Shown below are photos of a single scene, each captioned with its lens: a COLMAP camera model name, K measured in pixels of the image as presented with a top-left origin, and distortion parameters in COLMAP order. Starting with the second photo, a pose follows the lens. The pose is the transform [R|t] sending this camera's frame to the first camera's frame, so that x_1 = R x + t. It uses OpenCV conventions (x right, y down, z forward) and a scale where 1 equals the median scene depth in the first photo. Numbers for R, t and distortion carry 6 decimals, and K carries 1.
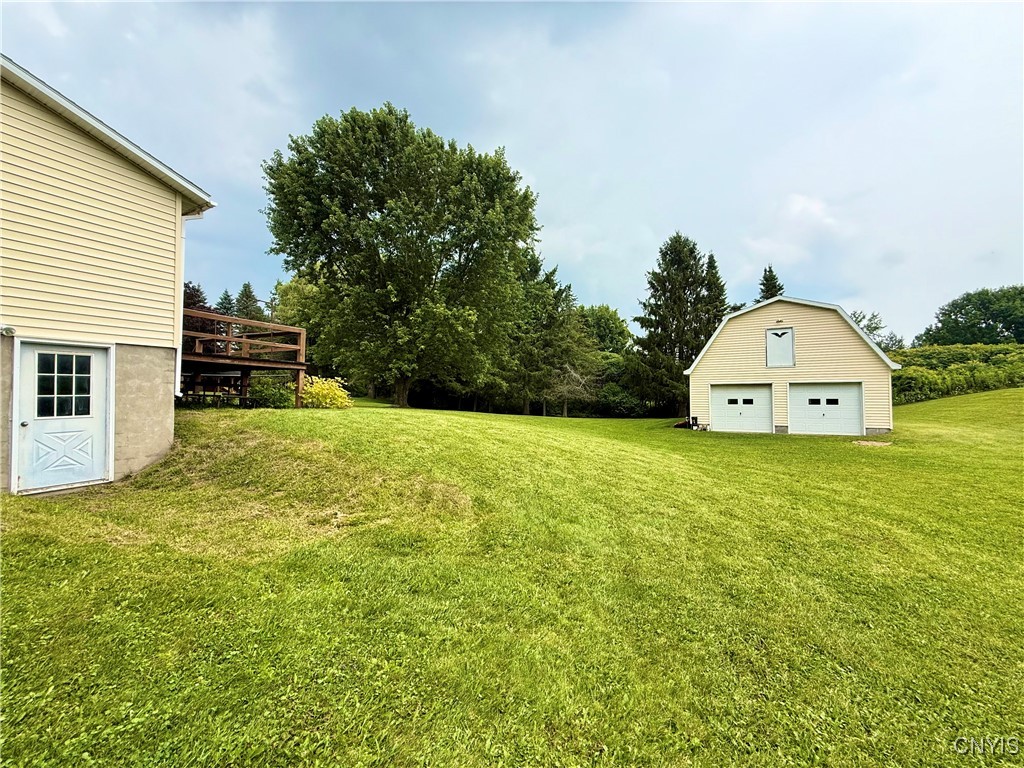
lens RADIAL K [[403.1, 0, 516.5], [0, 403.1, 382.7], [0, 0, 1]] dist [0.002083, -0.000055]
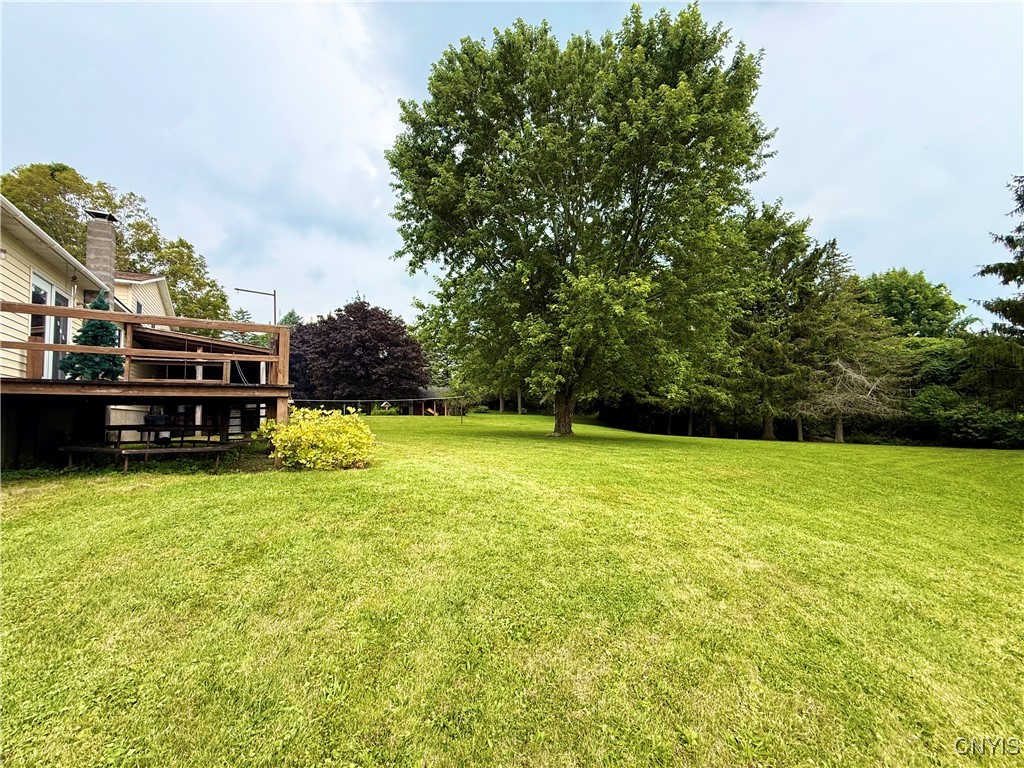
lens RADIAL K [[403.1, 0, 516.5], [0, 403.1, 382.7], [0, 0, 1]] dist [0.002083, -0.000055]
pose [[0.859269, -0.056706, -0.508370, 0.009948], [0.040983, 0.998273, -0.042080, -0.004511], [0.509879, 0.015324, 0.860110, 0.188283]]
